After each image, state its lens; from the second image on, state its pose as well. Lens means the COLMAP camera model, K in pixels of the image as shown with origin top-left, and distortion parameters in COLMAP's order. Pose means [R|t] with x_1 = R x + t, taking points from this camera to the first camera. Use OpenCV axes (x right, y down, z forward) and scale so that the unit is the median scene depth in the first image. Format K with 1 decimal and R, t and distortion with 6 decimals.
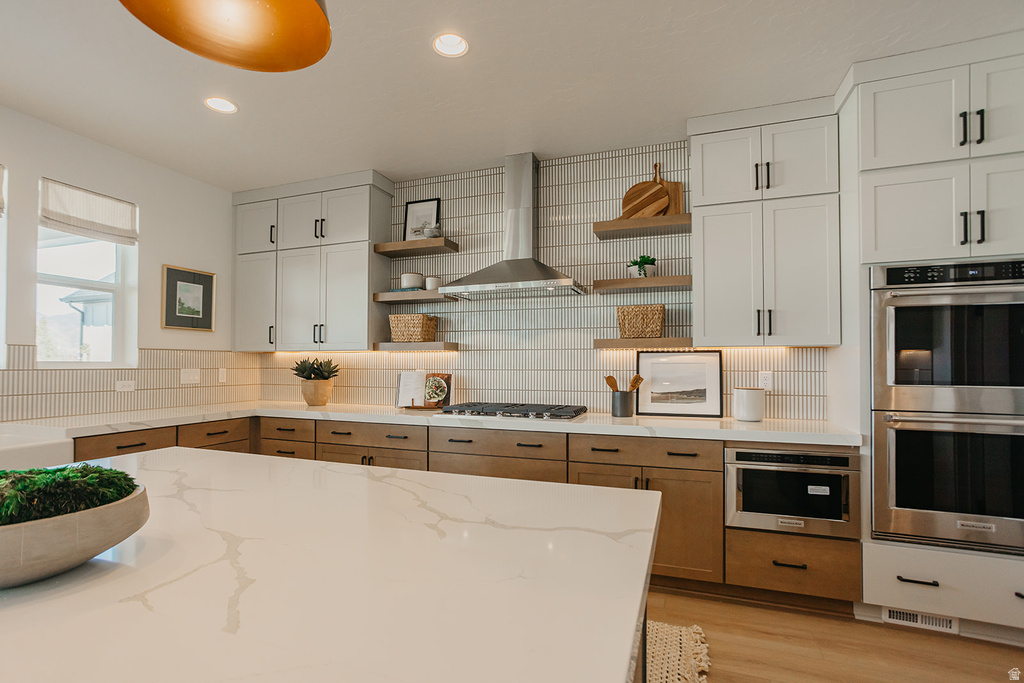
lens RADIAL K [[498.6, 0, 494.4], [0, 498.6, 353.9], [0, 0, 1]] dist [-0.051921, 0.034544]
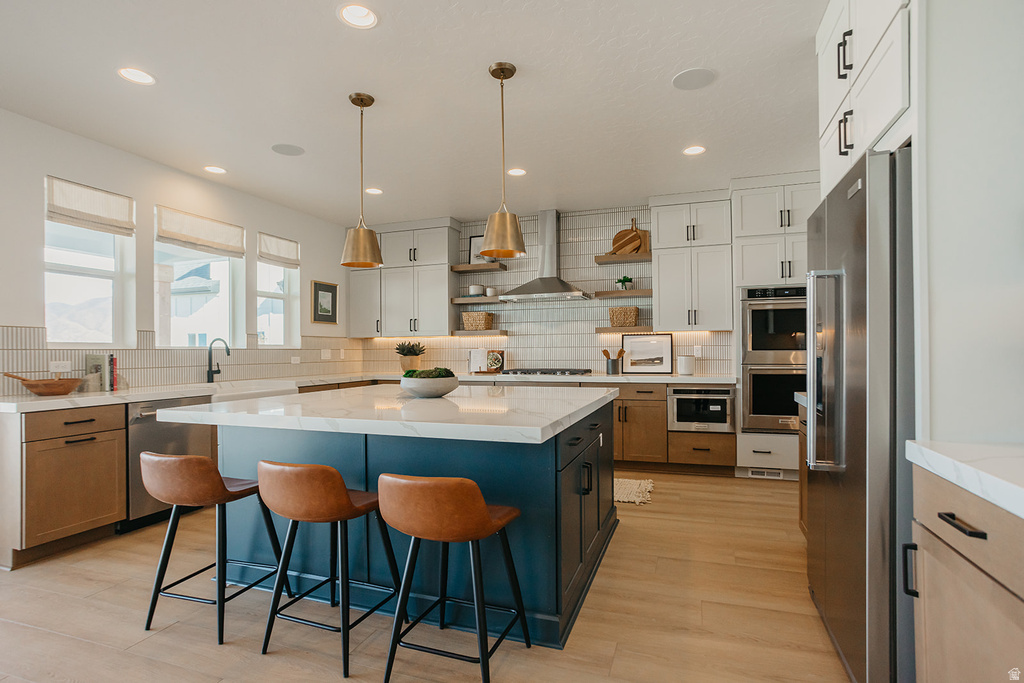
lens RADIAL K [[523.2, 0, 512.0], [0, 523.2, 341.5], [0, 0, 1]] dist [-0.035785, 0.041766]
pose [[0.999592, -0.009719, 0.026868, -0.116201], [0.009677, 0.999952, 0.001698, 0.010530], [-0.026883, -0.001438, 0.999638, -0.688579]]
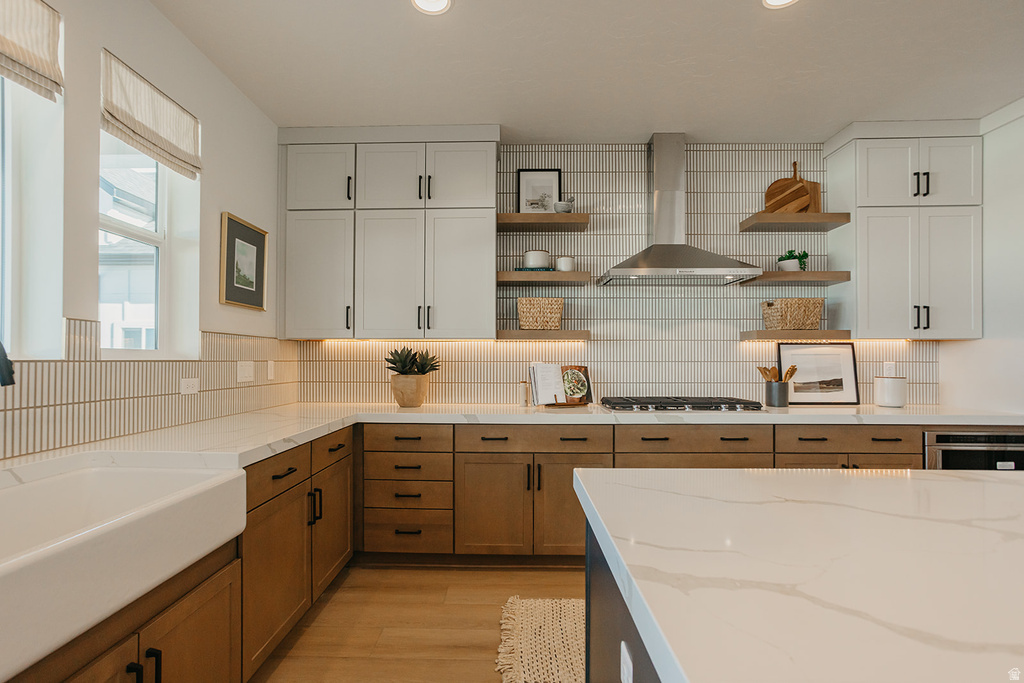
lens RADIAL K [[498.6, 0, 494.4], [0, 498.6, 353.9], [0, 0, 1]] dist [-0.051921, 0.034544]
pose [[0.943761, 0.004058, 0.330604, -0.600949], [-0.006886, 0.999949, 0.007382, 0.013883], [-0.330558, -0.009243, 0.943741, 0.229922]]
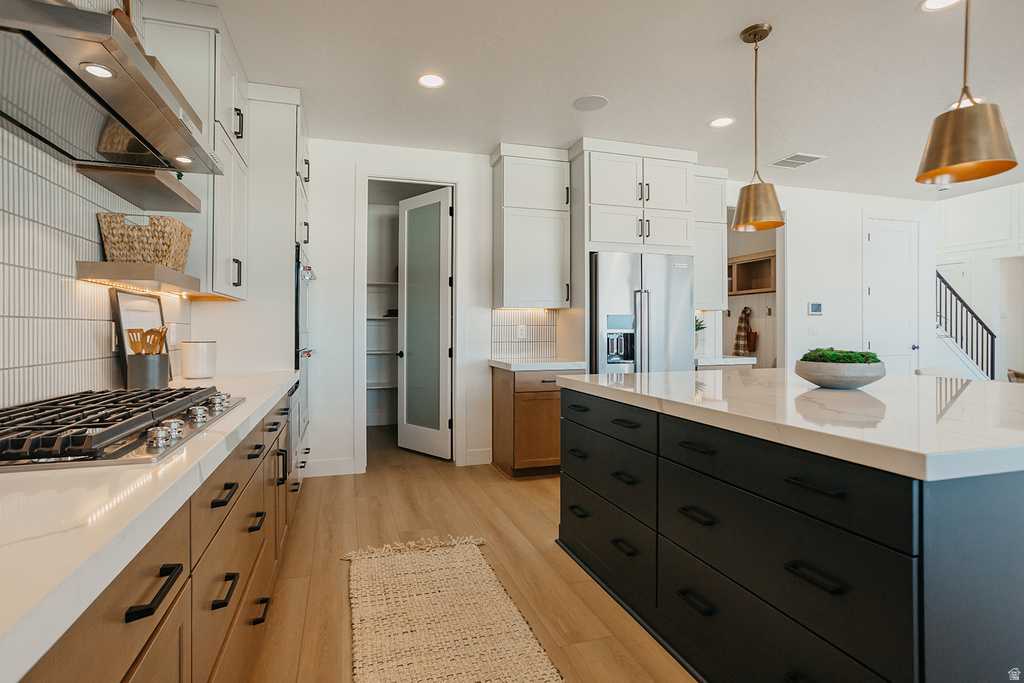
lens RADIAL K [[523.2, 0, 512.0], [0, 523.2, 341.5], [0, 0, 1]] dist [-0.035785, 0.041766]
pose [[-0.629780, -0.015077, 0.776627, -0.505651], [-0.015882, 0.999853, 0.006532, 0.046494], [-0.776611, -0.008220, -0.629927, 1.007092]]
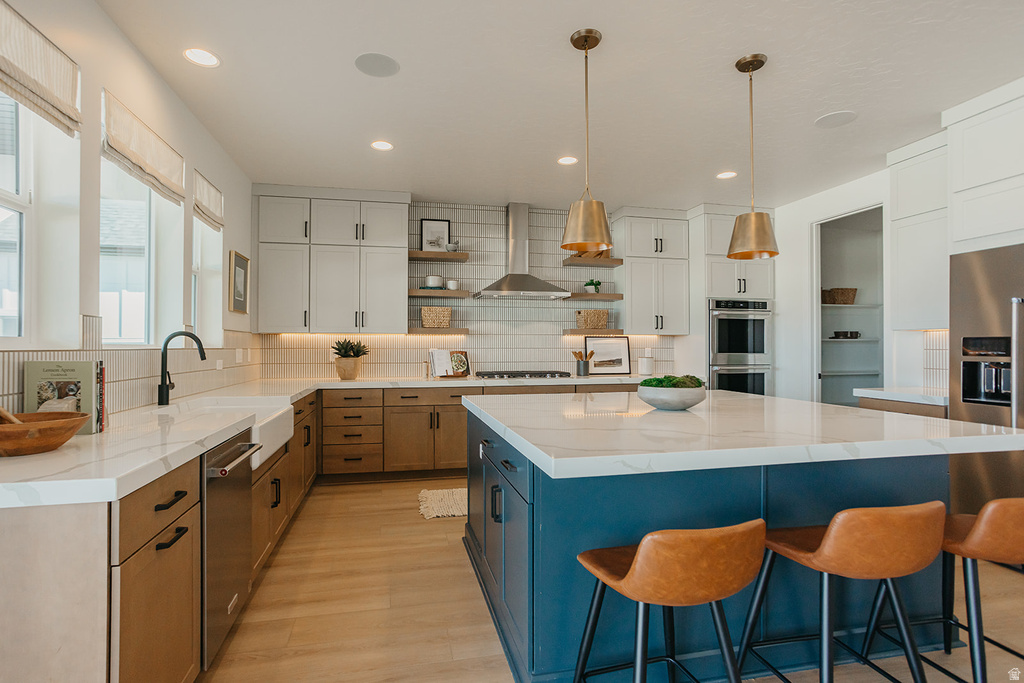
lens RADIAL K [[508.2, 0, 495.2], [0, 508.2, 340.8], [0, 0, 1]] dist [-0.055265, 0.037543]
pose [[0.837709, 0.004841, 0.546096, -0.875701], [-0.008773, 0.999951, 0.004594, 0.003602], [-0.546047, -0.008640, 0.837710, -0.246590]]
